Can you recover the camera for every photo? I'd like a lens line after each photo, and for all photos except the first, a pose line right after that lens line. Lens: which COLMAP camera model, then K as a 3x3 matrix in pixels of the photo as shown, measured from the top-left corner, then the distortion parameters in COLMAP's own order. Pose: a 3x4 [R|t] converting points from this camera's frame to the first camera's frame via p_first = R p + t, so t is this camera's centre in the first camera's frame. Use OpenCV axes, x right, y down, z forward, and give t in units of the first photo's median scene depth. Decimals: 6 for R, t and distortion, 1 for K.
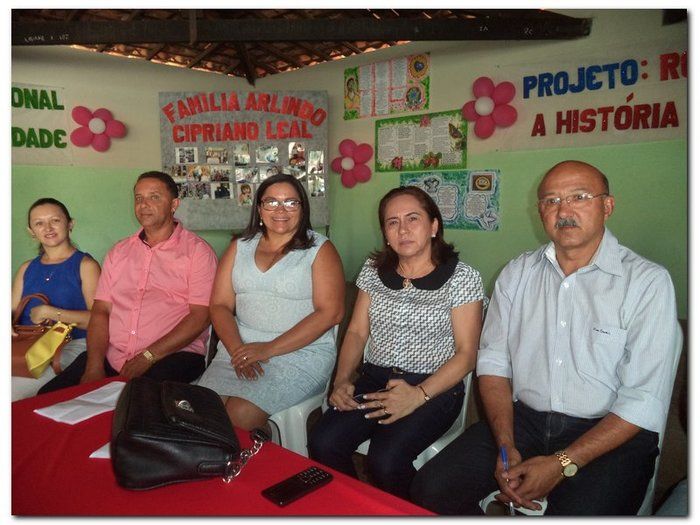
lens RADIAL K [[536.0, 0, 345.6], [0, 536.0, 260.1], [0, 0, 1]] dist [-0.042246, 0.007068]
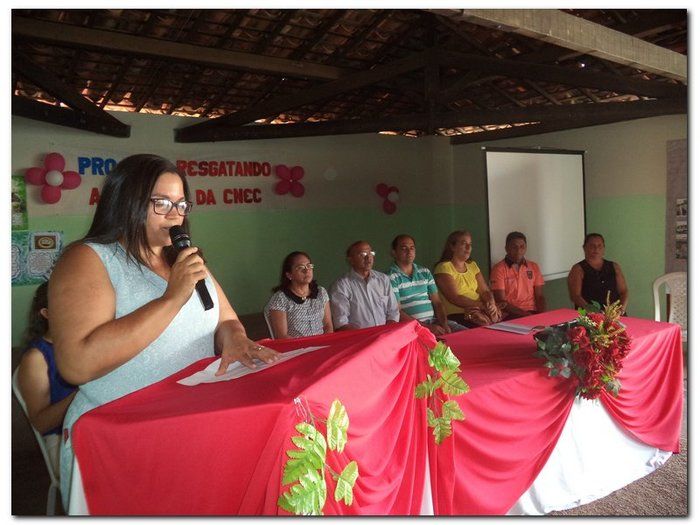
lens RADIAL K [[536.0, 0, 349.0], [0, 536.0, 256.3], [0, 0, 1]] dist [-0.042246, 0.007068]
pose [[0.205140, -0.060315, 0.976872, -0.681421], [0.141098, 0.989495, 0.031464, -0.057095], [-0.968509, 0.131380, 0.211495, 0.136872]]
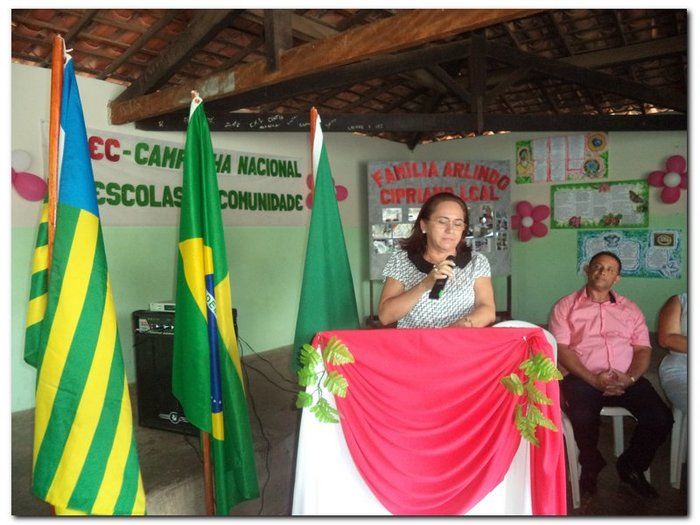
lens RADIAL K [[536.0, 0, 344.7], [0, 536.0, 259.6], [0, 0, 1]] dist [-0.042246, 0.007068]
pose [[0.997902, -0.012417, 0.063538, -0.526089], [0.016730, 0.997559, -0.067801, -0.028450], [-0.062541, 0.068722, 0.995674, -0.145686]]
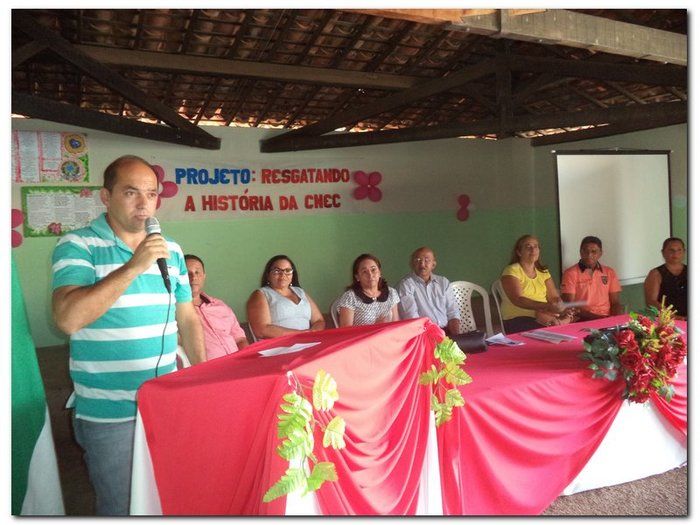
lens RADIAL K [[536.0, 0, 349.1], [0, 536.0, 254.0], [0, 0, 1]] dist [-0.042246, 0.007068]
pose [[0.370369, -0.051738, 0.927443, -0.715667], [0.138936, 0.990301, -0.000239, -0.053773], [-0.918435, 0.128944, 0.373965, 0.081629]]
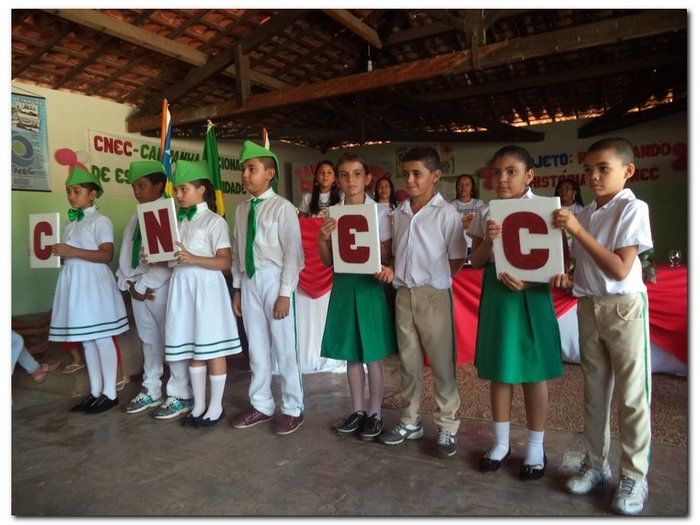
lens RADIAL K [[536.0, 0, 347.1], [0, 536.0, 256.6], [0, 0, 1]] dist [-0.042246, 0.007068]
pose [[0.978042, -0.023024, 0.207132, -0.585411], [0.040965, 0.995728, -0.082747, 0.130317], [-0.204342, 0.089416, 0.974807, -0.660337]]
